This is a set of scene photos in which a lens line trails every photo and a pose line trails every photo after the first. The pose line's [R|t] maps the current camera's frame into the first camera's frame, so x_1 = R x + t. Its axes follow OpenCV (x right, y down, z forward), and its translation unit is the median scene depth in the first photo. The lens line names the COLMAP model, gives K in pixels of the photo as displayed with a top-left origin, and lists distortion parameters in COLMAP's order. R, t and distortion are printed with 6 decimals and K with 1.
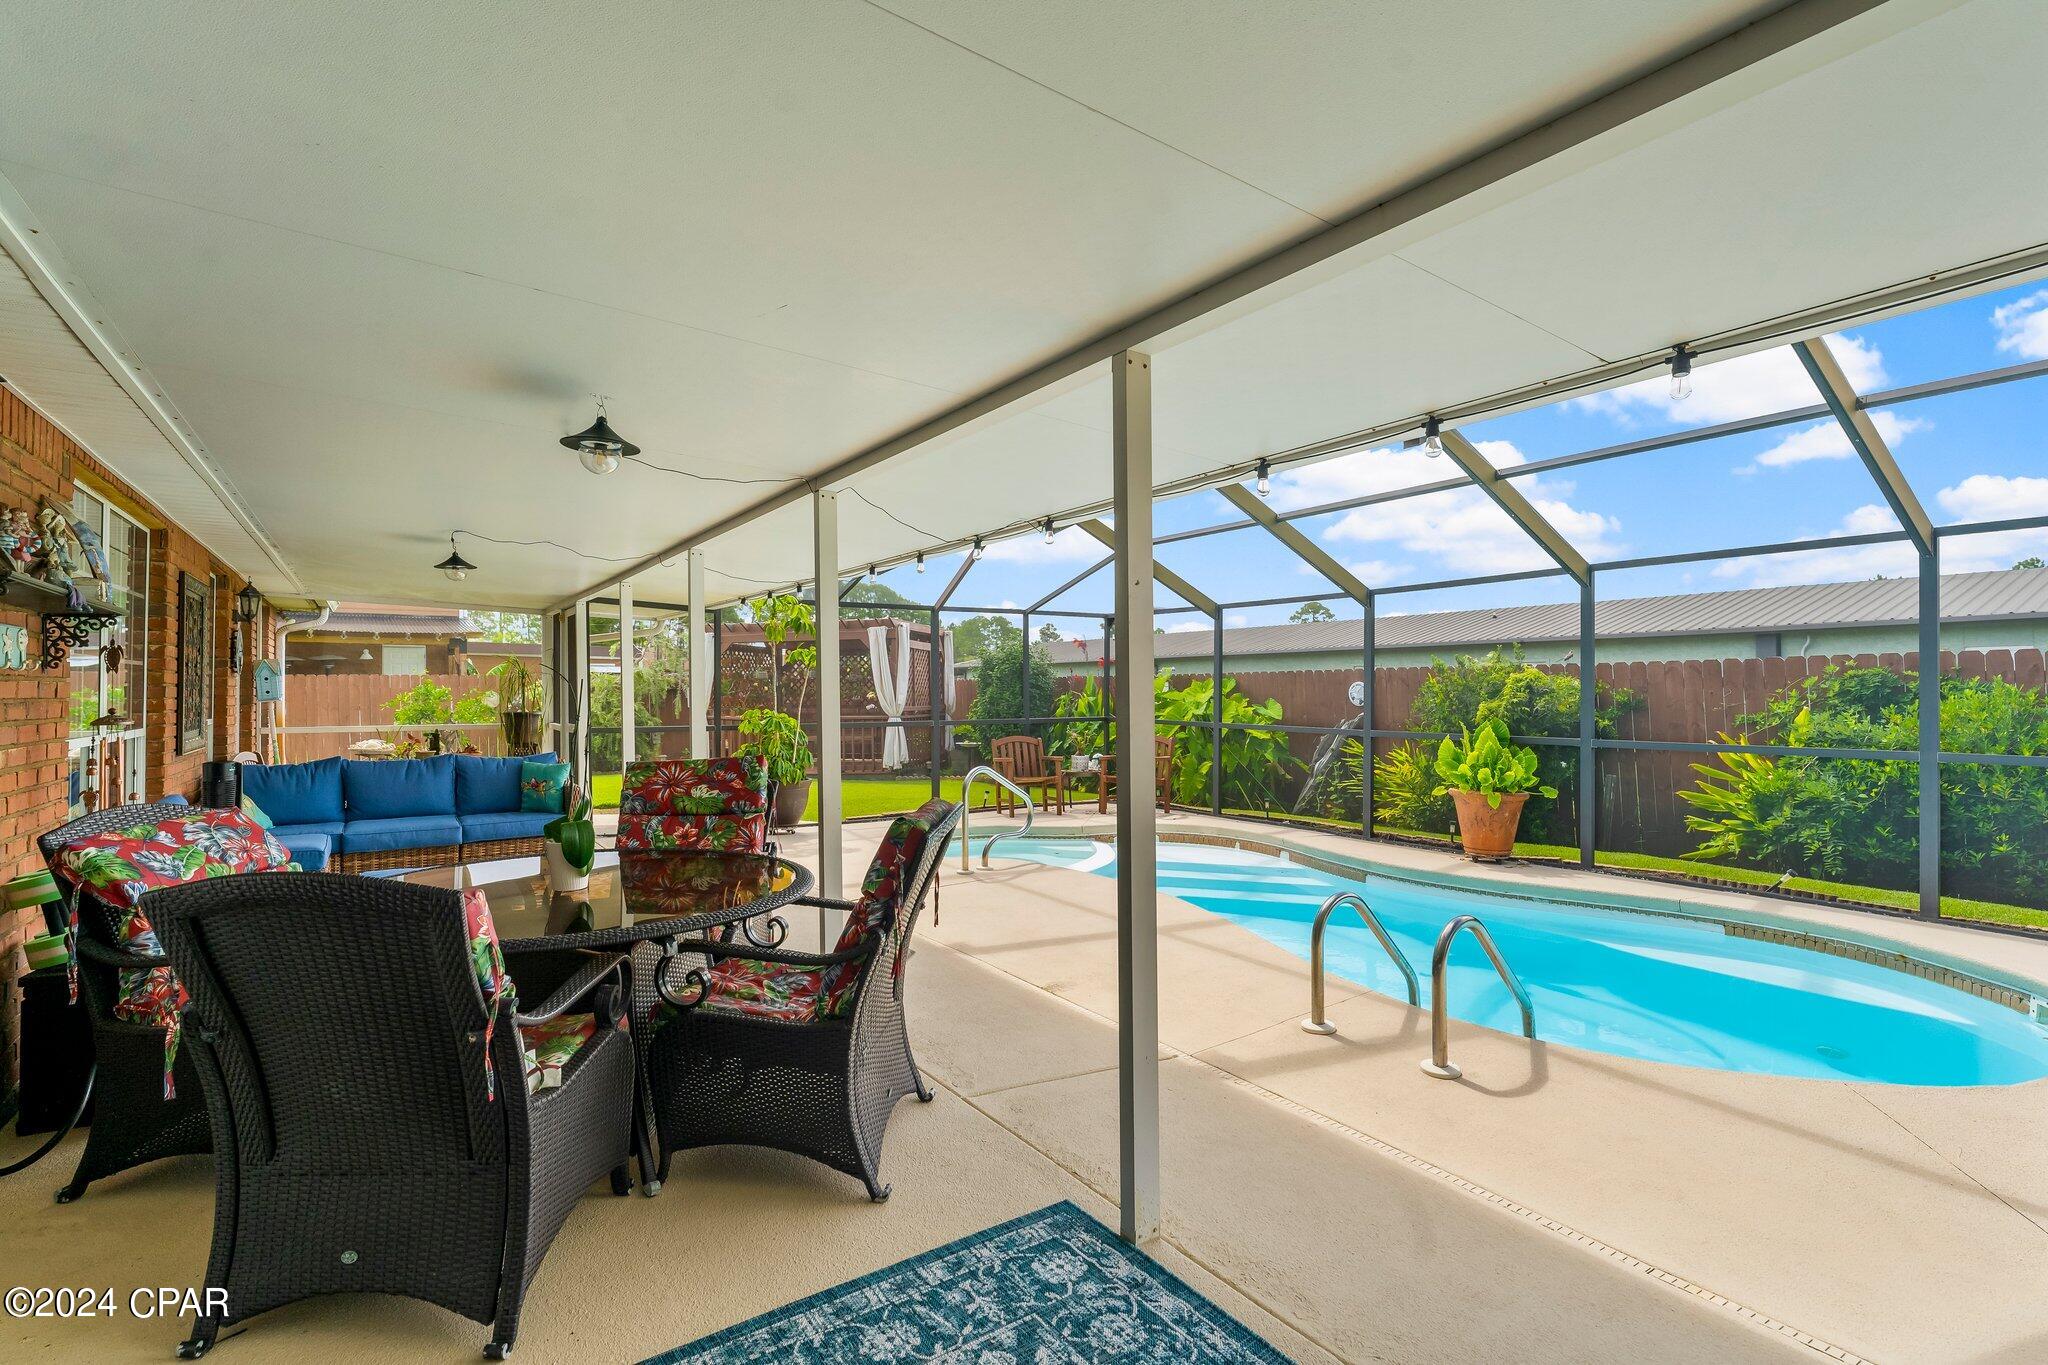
lens RADIAL K [[938.7, 0, 1026.8], [0, 938.7, 688.9], [0, 0, 1]] dist [-0.001784, 0.000614]
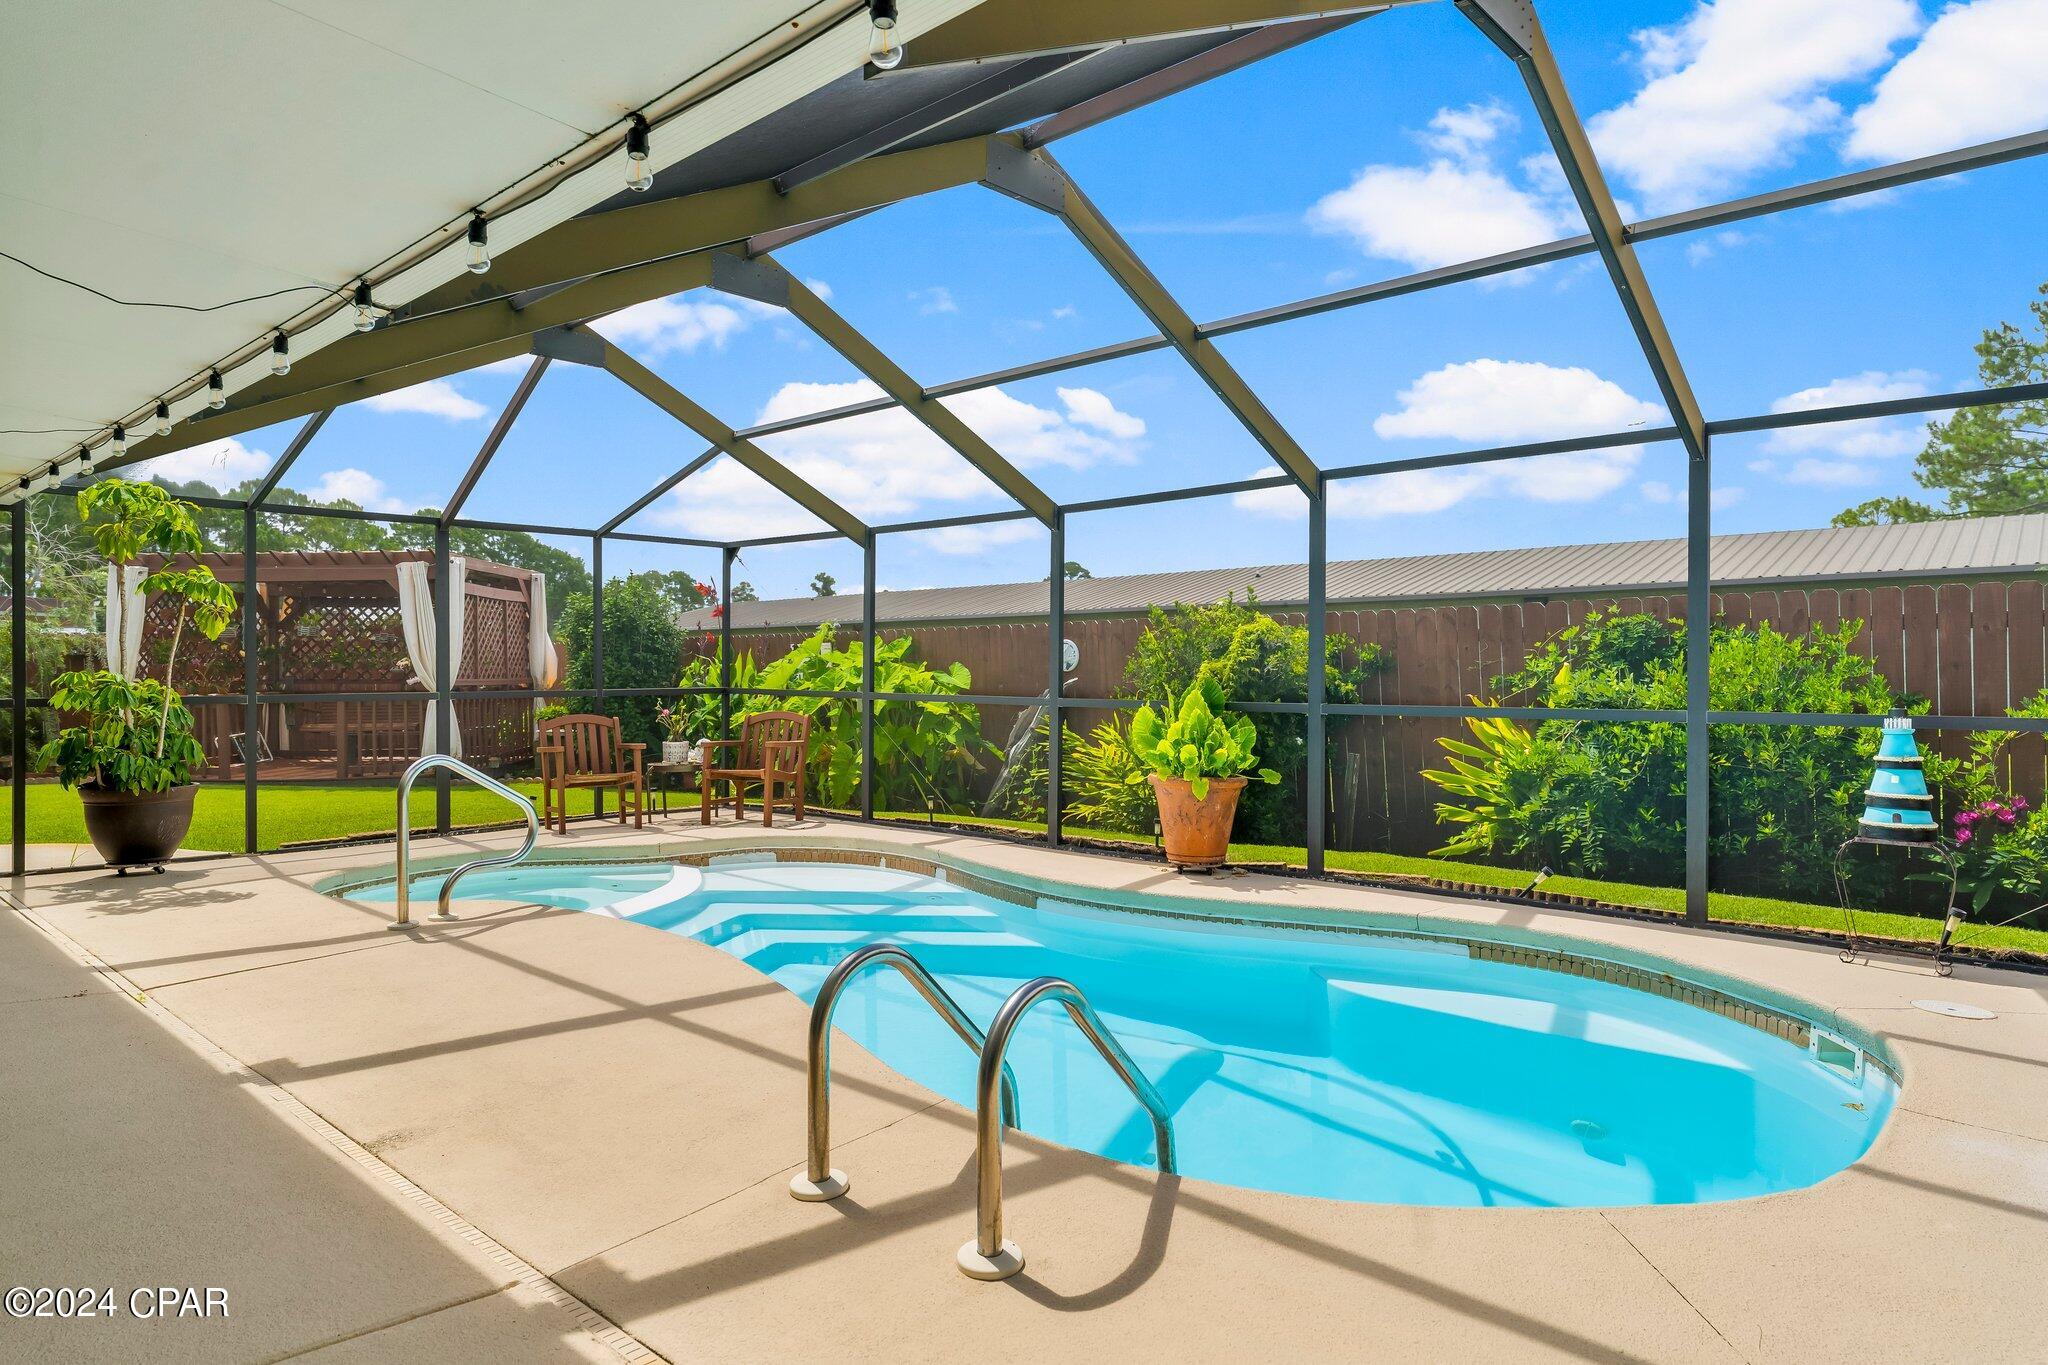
lens RADIAL K [[1147.6, 0, 1026.0], [0, 1147.6, 688.5], [0, 0, 1]] dist [-0.002102, 0.000657]
pose [[0.969562, -0.004171, 0.244810, 0.145758], [0.000261, 0.999872, 0.016004, 0.026100], [-0.244845, -0.015453, 0.969439, 0.165441]]
